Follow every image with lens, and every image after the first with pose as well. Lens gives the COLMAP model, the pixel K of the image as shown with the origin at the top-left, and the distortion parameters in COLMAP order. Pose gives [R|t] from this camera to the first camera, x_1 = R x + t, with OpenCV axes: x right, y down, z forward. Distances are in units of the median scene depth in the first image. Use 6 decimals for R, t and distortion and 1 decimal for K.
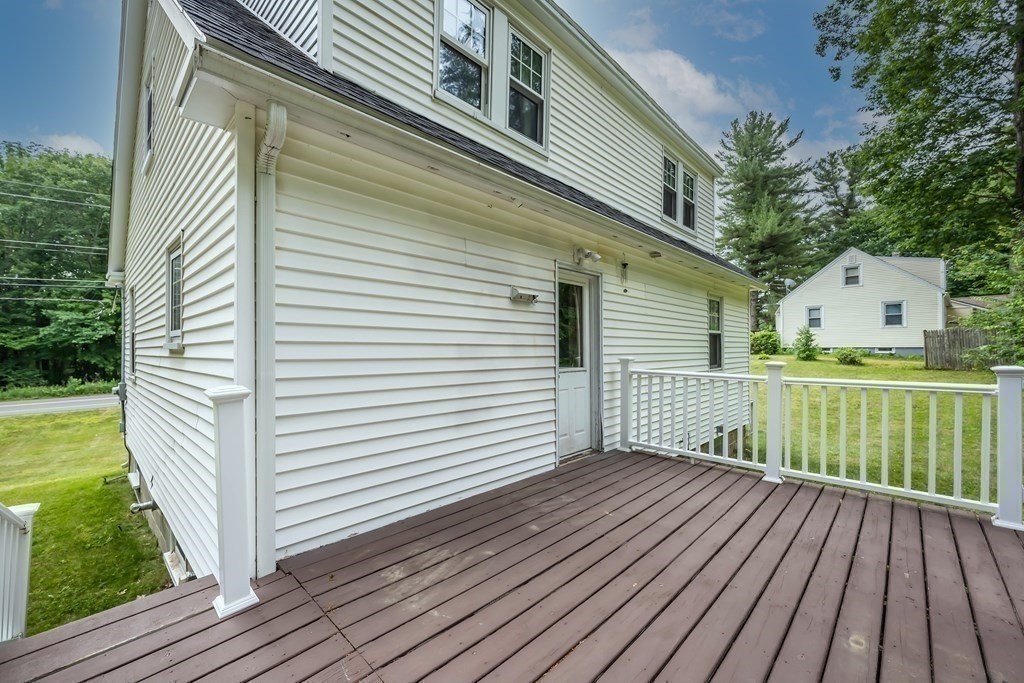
lens RADIAL K [[415.5, 0, 507.3], [0, 415.5, 349.1], [0, 0, 1]] dist [-0.007546, 0.000105]
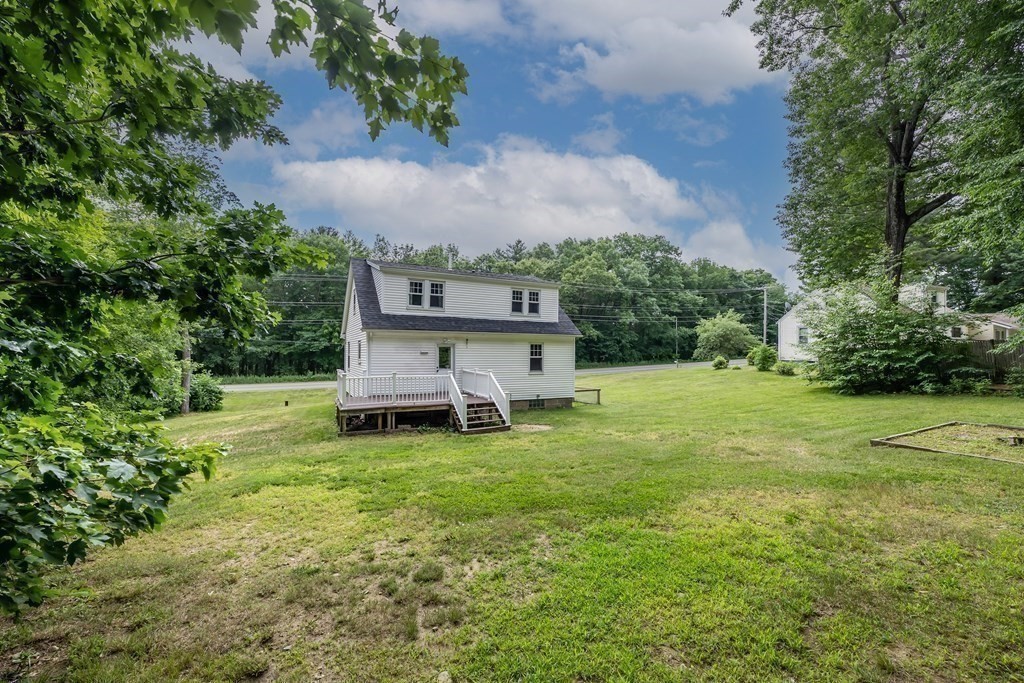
lens RADIAL K [[415.5, 0, 507.3], [0, 415.5, 349.1], [0, 0, 1]] dist [-0.007546, 0.000105]
pose [[0.943946, 0.006797, -0.330031, 0.399981], [-0.009272, 0.999939, -0.005926, -0.025156], [0.329971, 0.008654, 0.943951, -0.494641]]
